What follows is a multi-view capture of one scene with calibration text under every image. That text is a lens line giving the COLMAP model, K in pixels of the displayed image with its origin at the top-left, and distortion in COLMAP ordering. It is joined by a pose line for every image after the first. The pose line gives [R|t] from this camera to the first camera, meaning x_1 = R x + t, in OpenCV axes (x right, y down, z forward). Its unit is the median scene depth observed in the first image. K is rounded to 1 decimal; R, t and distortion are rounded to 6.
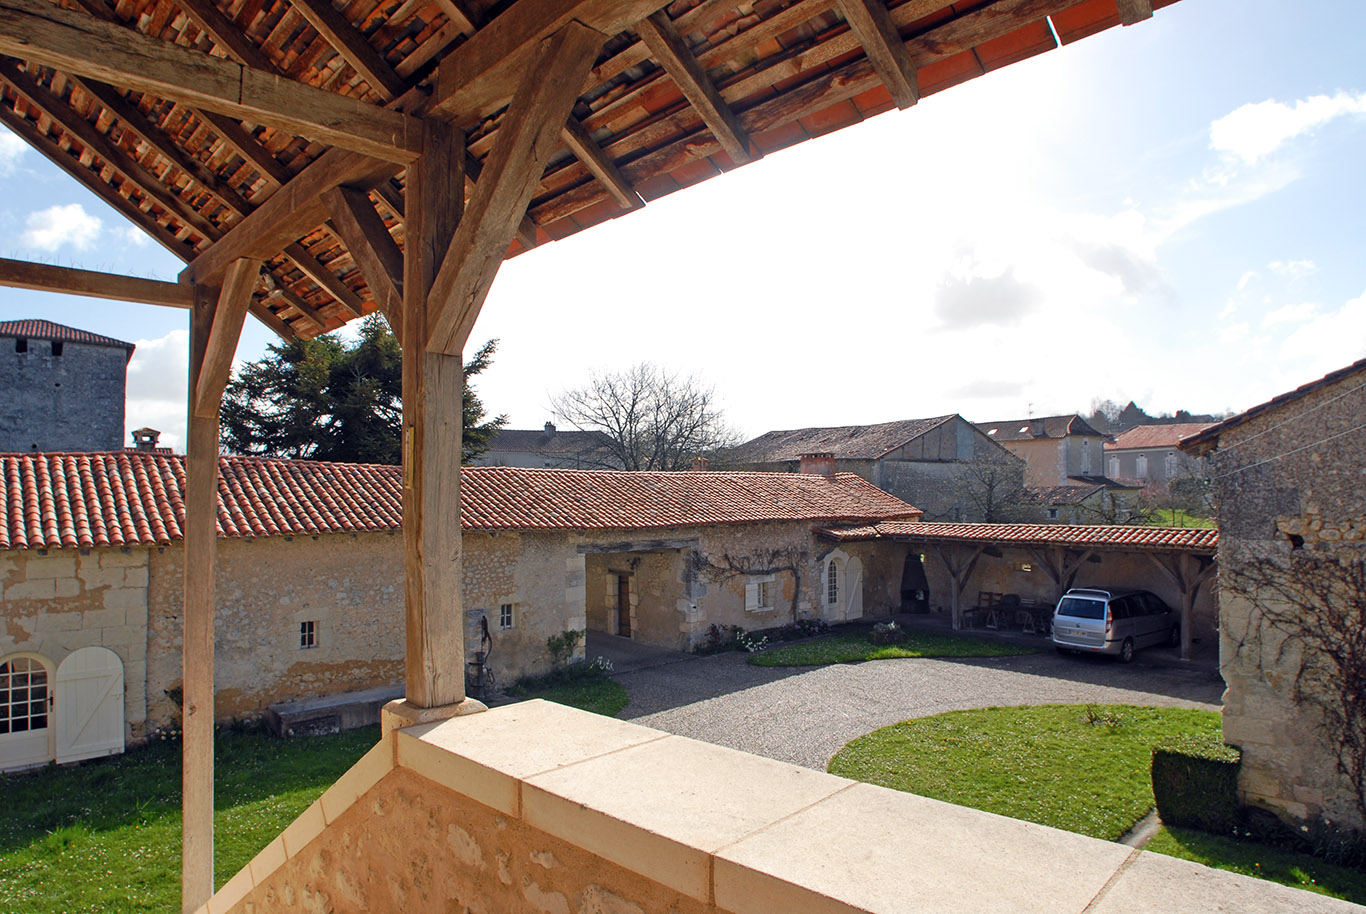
lens RADIAL K [[820.9, 0, 680.8], [0, 820.9, 459.5], [0, 0, 1]] dist [-0.055820, 0.021118]
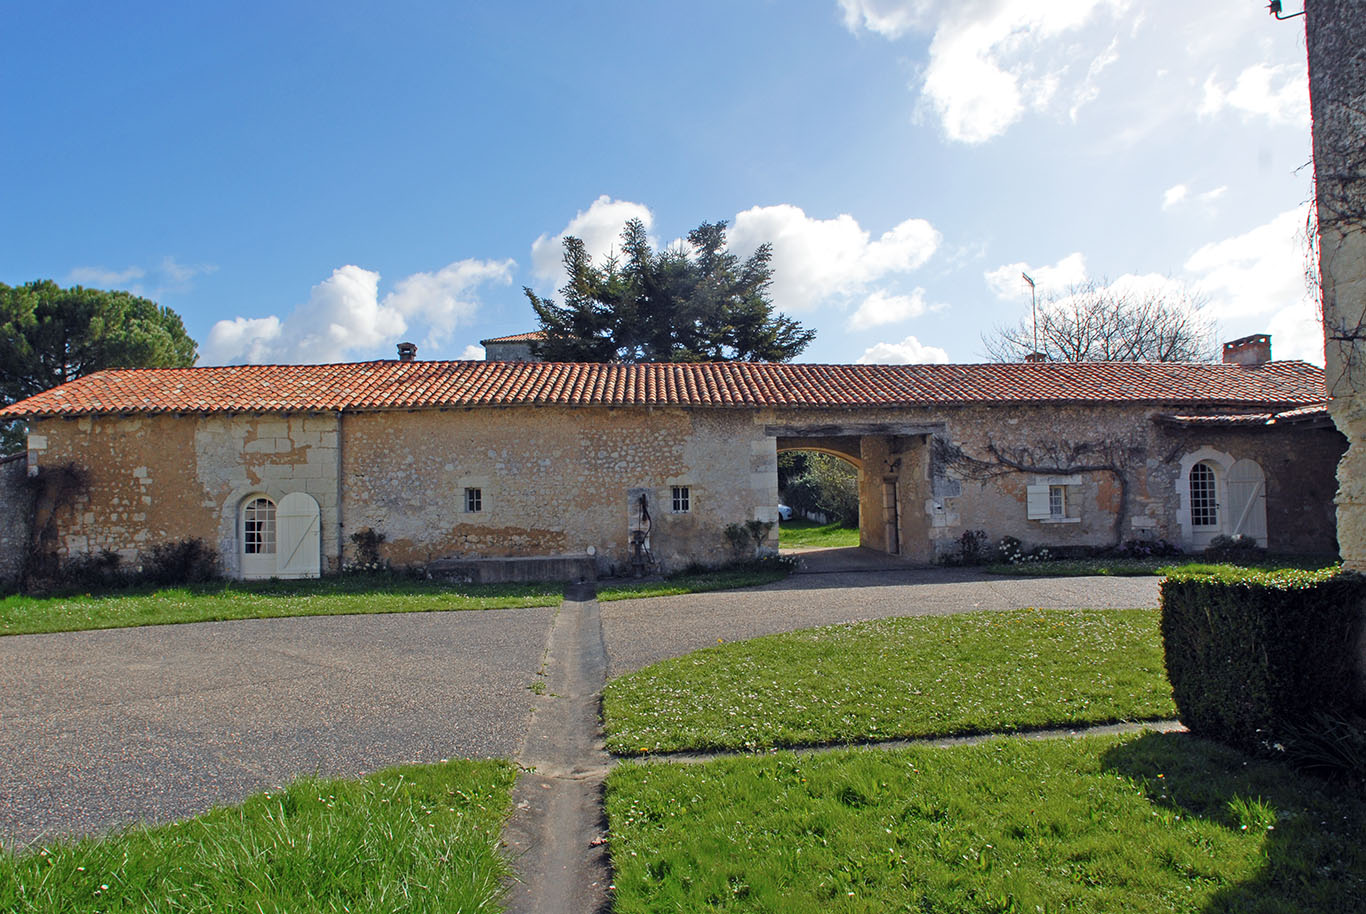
lens RADIAL K [[820.9, 0, 680.6], [0, 820.9, 459.9], [0, 0, 1]] dist [-0.055820, 0.021118]
pose [[0.787829, -0.042270, -0.614442, 0.375987], [0.044208, 0.998950, -0.012039, 0.157747], [0.614306, -0.017679, 0.788870, 0.250383]]
